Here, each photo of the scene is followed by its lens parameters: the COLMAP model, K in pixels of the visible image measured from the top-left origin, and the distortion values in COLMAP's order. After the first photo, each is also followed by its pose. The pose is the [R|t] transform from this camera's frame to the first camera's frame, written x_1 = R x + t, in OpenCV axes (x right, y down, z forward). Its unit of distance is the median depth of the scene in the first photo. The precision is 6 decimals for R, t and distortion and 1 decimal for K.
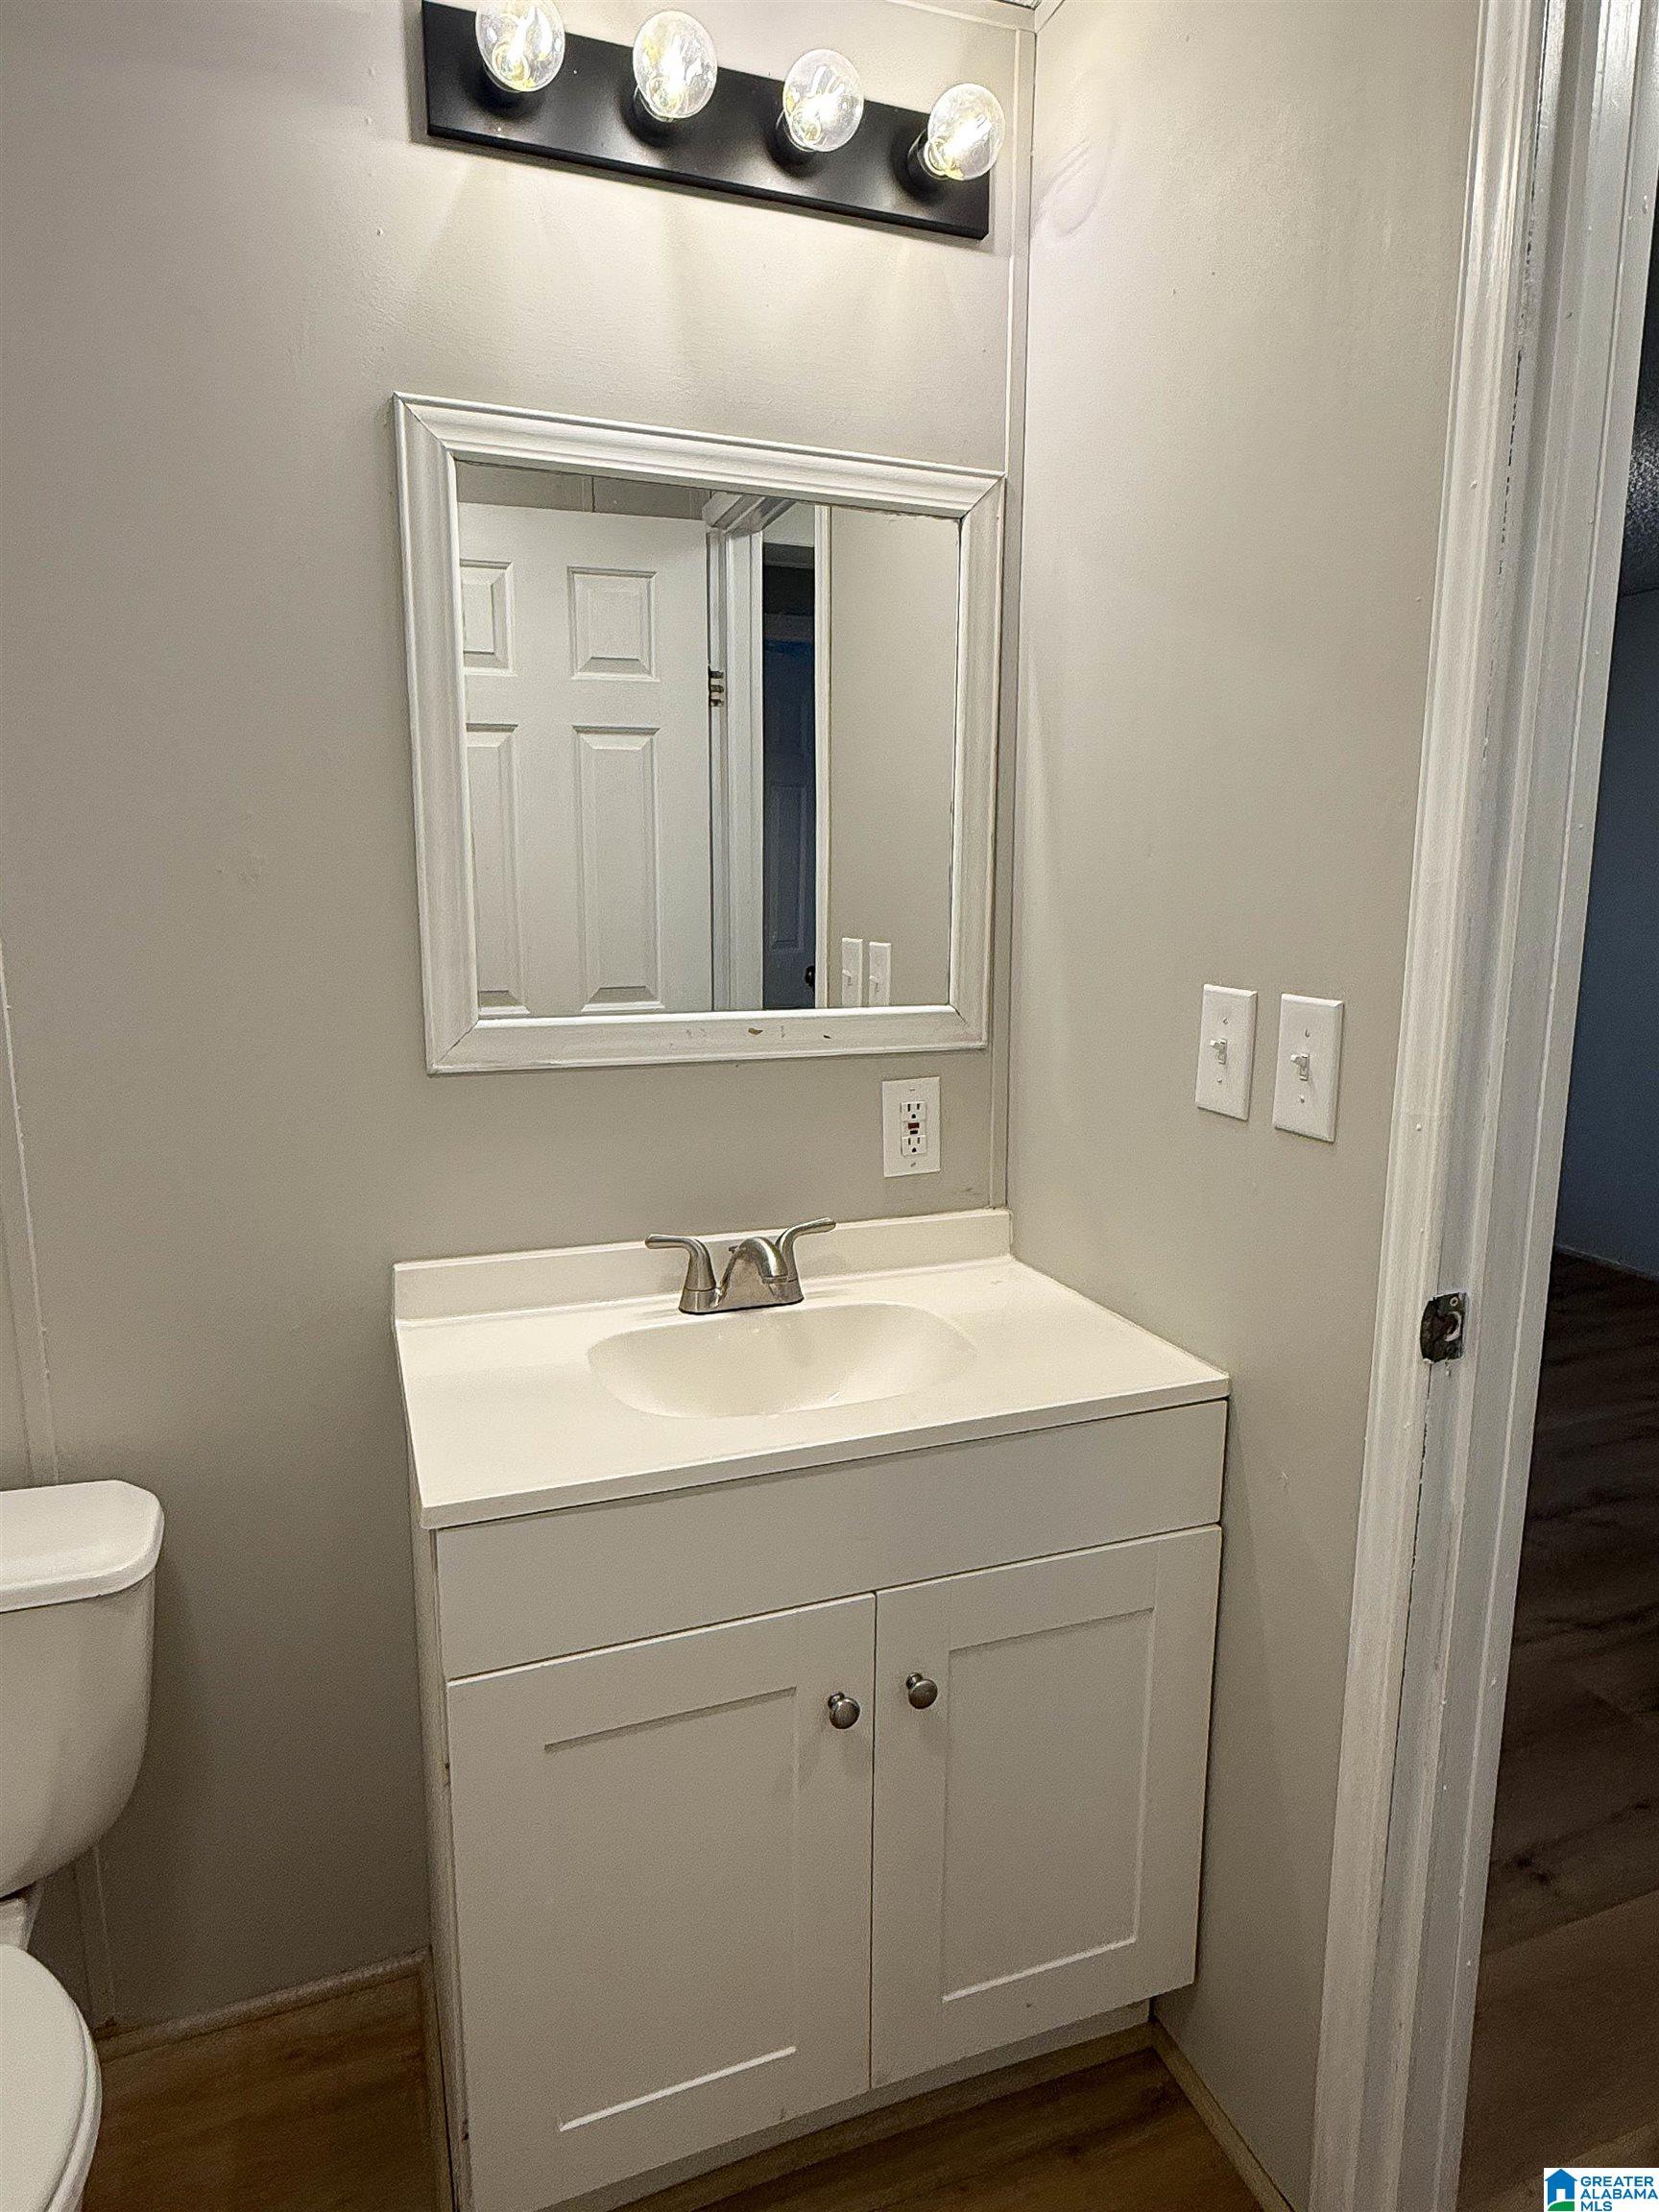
lens RADIAL K [[1282.6, 0, 836.1], [0, 1282.6, 1118.5], [0, 0, 1]] dist [0.001394, -0.001876]
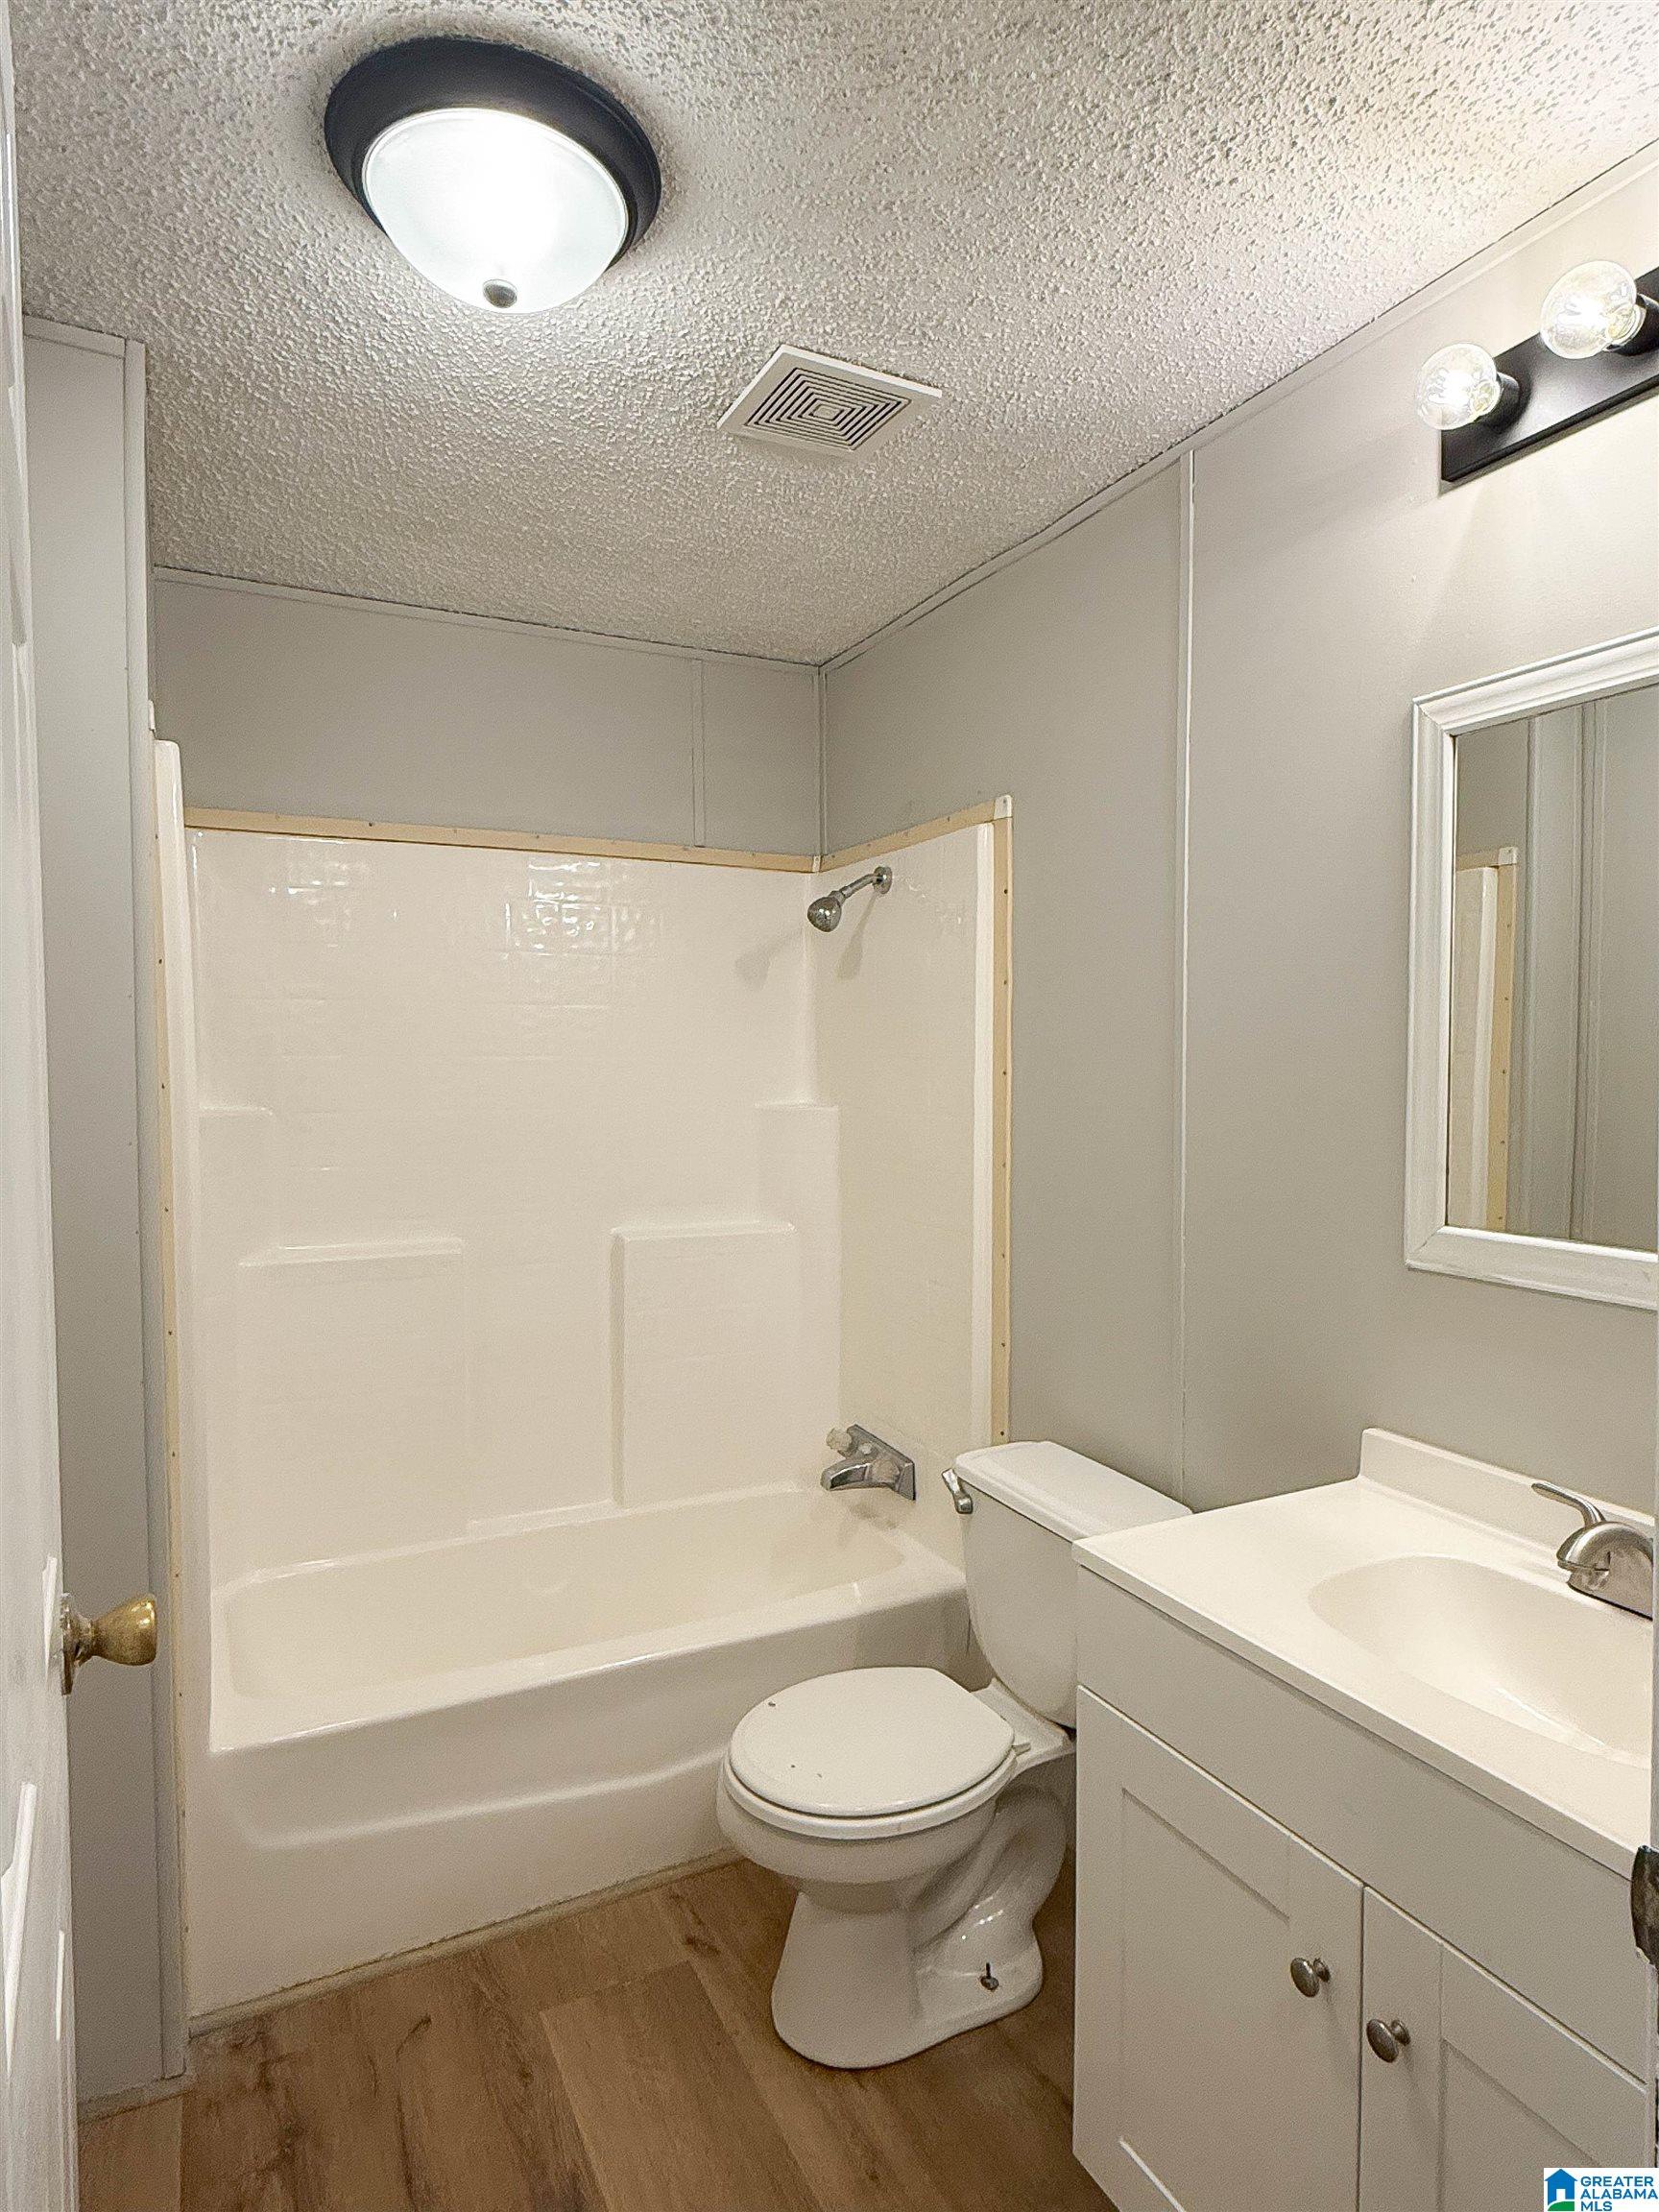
lens RADIAL K [[1282.6, 0, 839.2], [0, 1282.6, 1106.2], [0, 0, 1]] dist [0.001394, -0.001876]
pose [[0.093391, 0.031821, -0.995121, 0.748795], [-0.171649, 0.985038, 0.015390, -0.105811], [0.980722, 0.169375, 0.097456, 0.381999]]
